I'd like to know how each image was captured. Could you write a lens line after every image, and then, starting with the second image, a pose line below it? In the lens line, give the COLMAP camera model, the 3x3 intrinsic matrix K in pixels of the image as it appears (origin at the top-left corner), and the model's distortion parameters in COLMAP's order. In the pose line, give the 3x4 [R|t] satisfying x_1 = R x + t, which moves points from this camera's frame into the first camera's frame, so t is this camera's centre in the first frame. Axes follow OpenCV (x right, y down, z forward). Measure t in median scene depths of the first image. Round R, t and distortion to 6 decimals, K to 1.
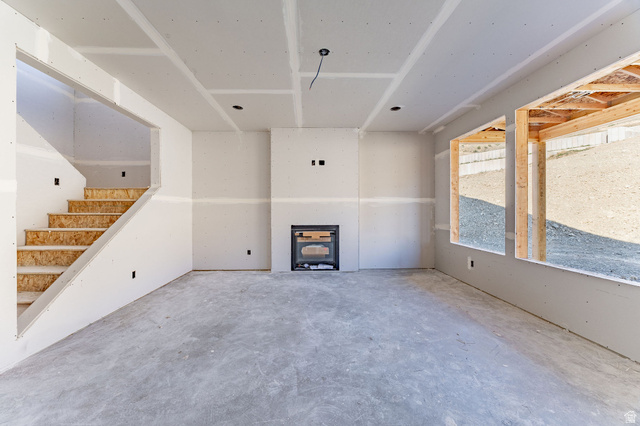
lens RADIAL K [[253.5, 0, 306.4], [0, 253.5, 209.5], [0, 0, 1]] dist [-0.000983, -0.000080]
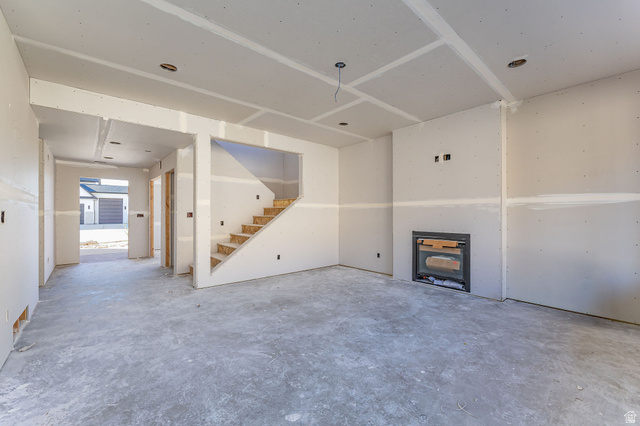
lens RADIAL K [[263.0, 0, 306.7], [0, 263.0, 213.5], [0, 0, 1]] dist [0.000193, 0.000011]
pose [[0.626749, 0.001132, -0.779220, 0.541547], [-0.002095, 0.999998, -0.000233, -0.000501], [0.779218, 0.001778, 0.626750, 0.133585]]
